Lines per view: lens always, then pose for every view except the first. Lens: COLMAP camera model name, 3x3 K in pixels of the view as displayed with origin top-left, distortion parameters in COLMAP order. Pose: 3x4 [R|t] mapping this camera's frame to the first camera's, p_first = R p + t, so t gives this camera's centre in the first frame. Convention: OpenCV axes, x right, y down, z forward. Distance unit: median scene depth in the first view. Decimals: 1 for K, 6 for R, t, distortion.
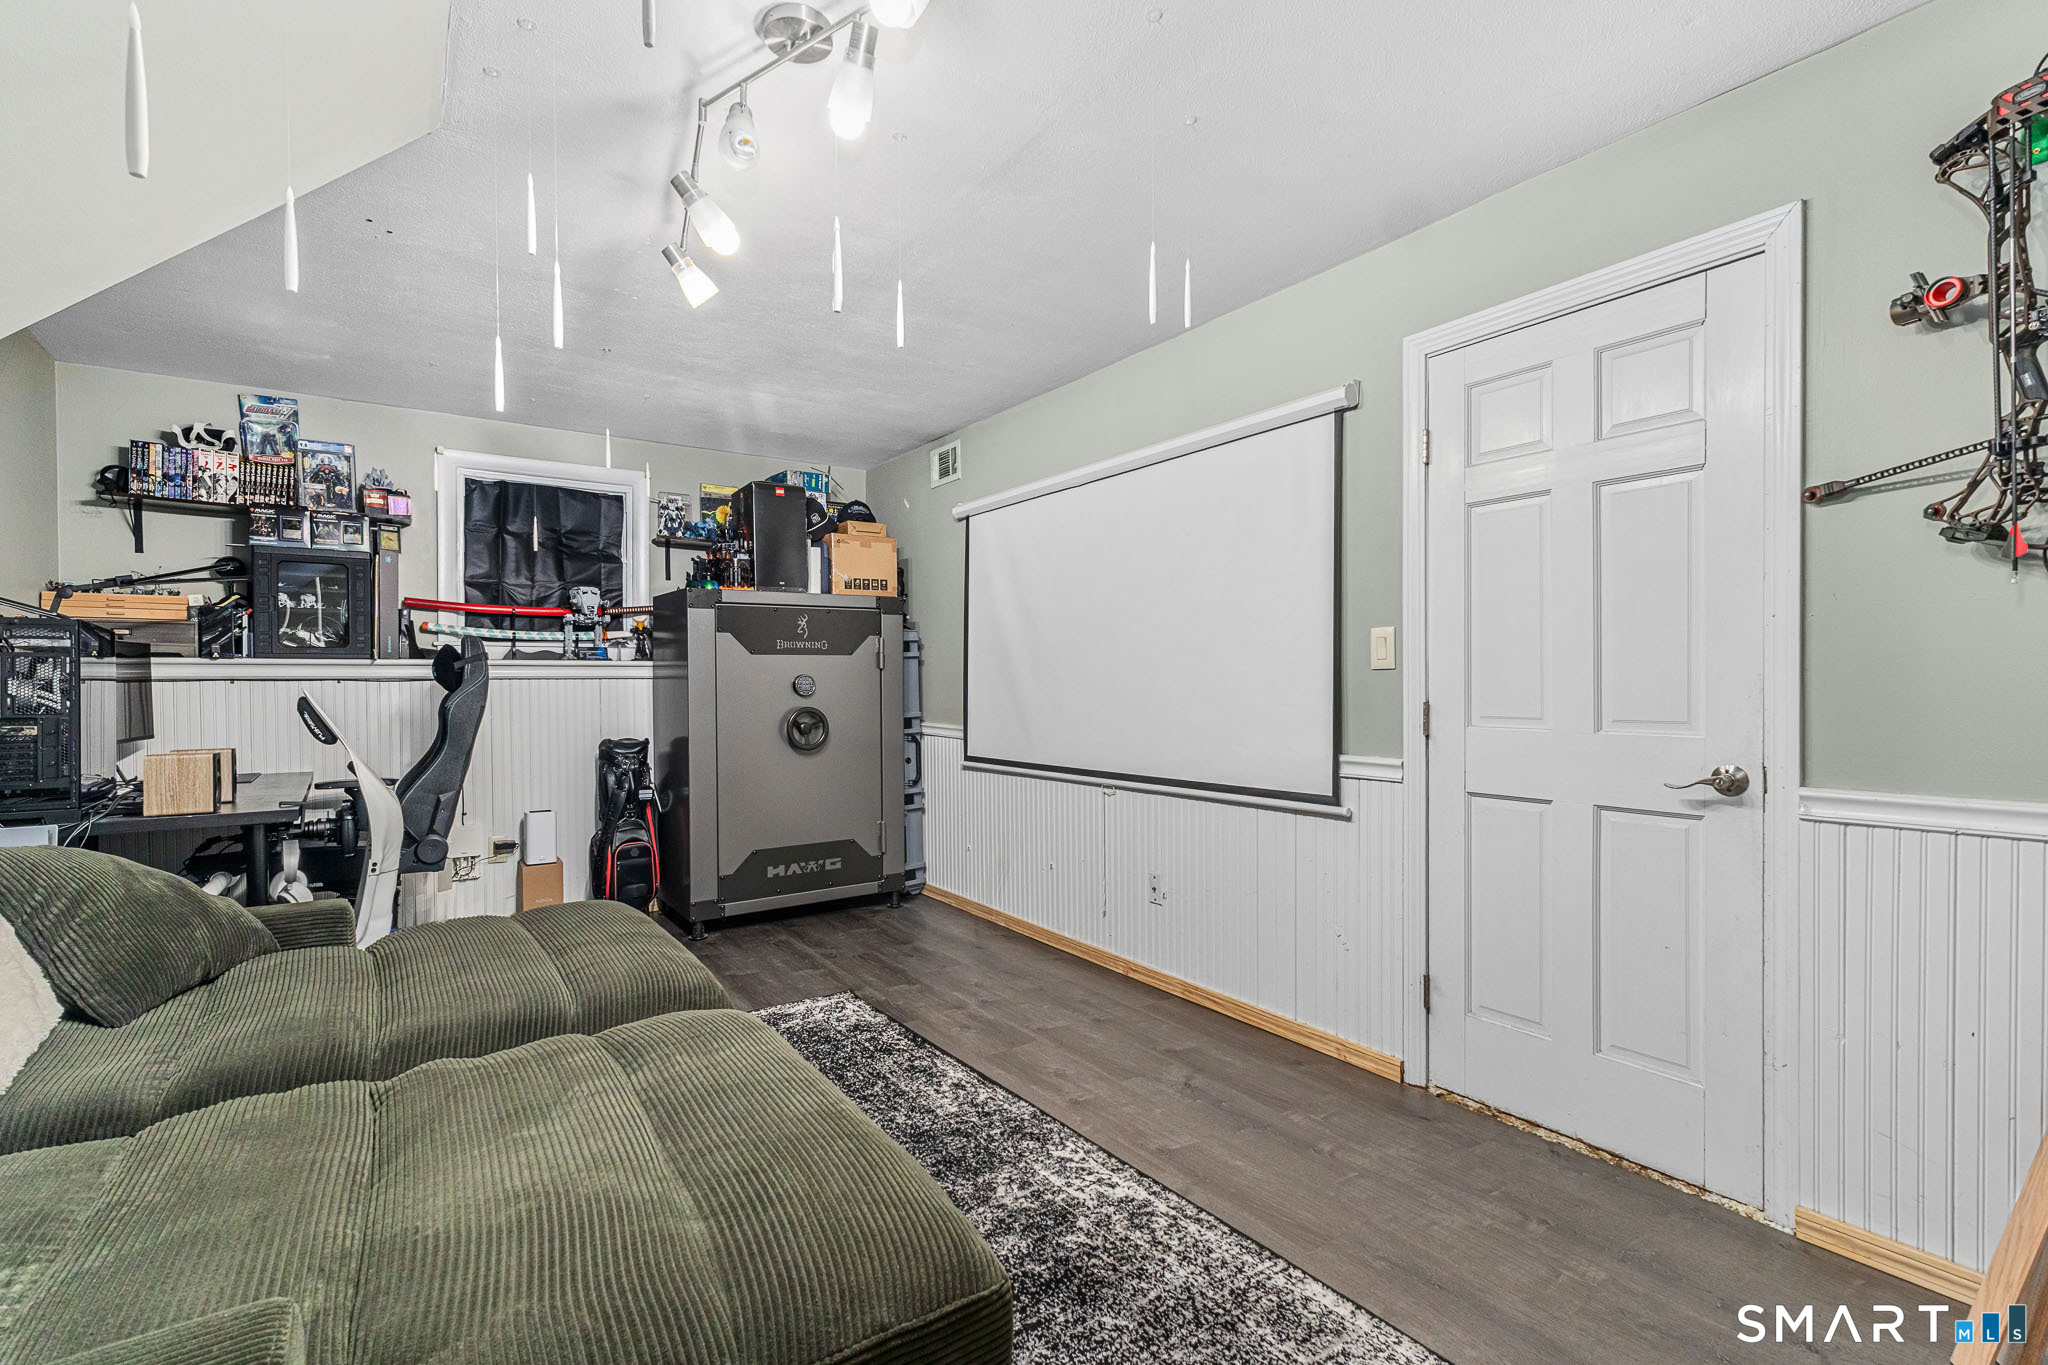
lens RADIAL K [[918.6, 0, 1022.9], [0, 918.6, 683.4], [0, 0, 1]] dist [0.007512, -0.002062]
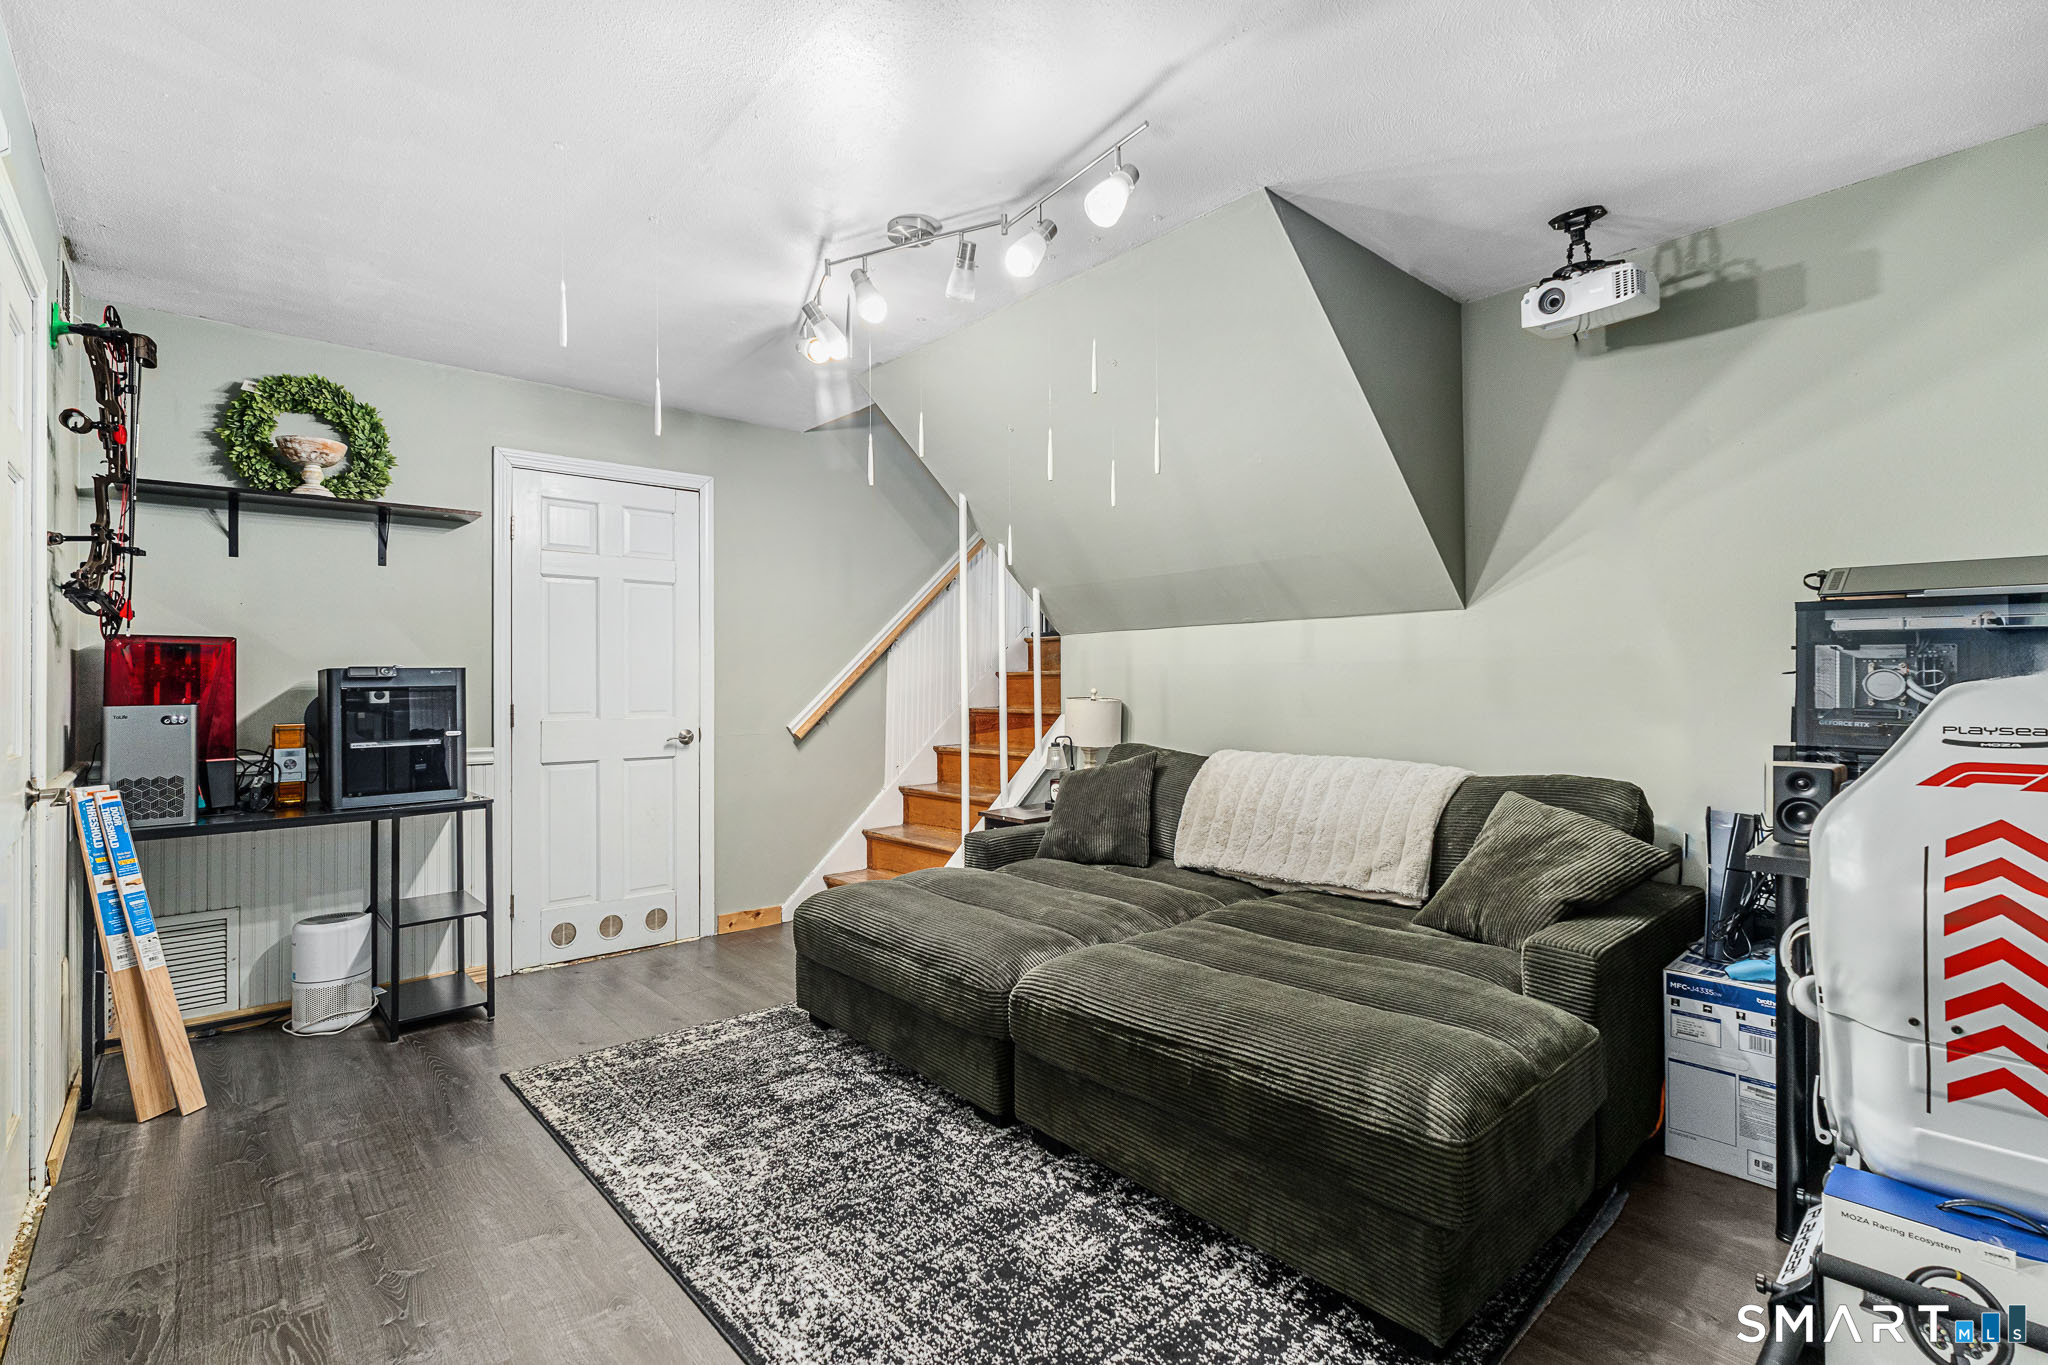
lens RADIAL K [[918.6, 0, 1024.6], [0, 918.6, 679.7], [0, 0, 1]] dist [0.007512, -0.002062]
pose [[-0.992546, 0.012544, -0.121222, -0.189750], [0.012481, 0.999921, 0.001278, -0.007950], [0.121229, -0.000245, -0.992625, 1.961496]]
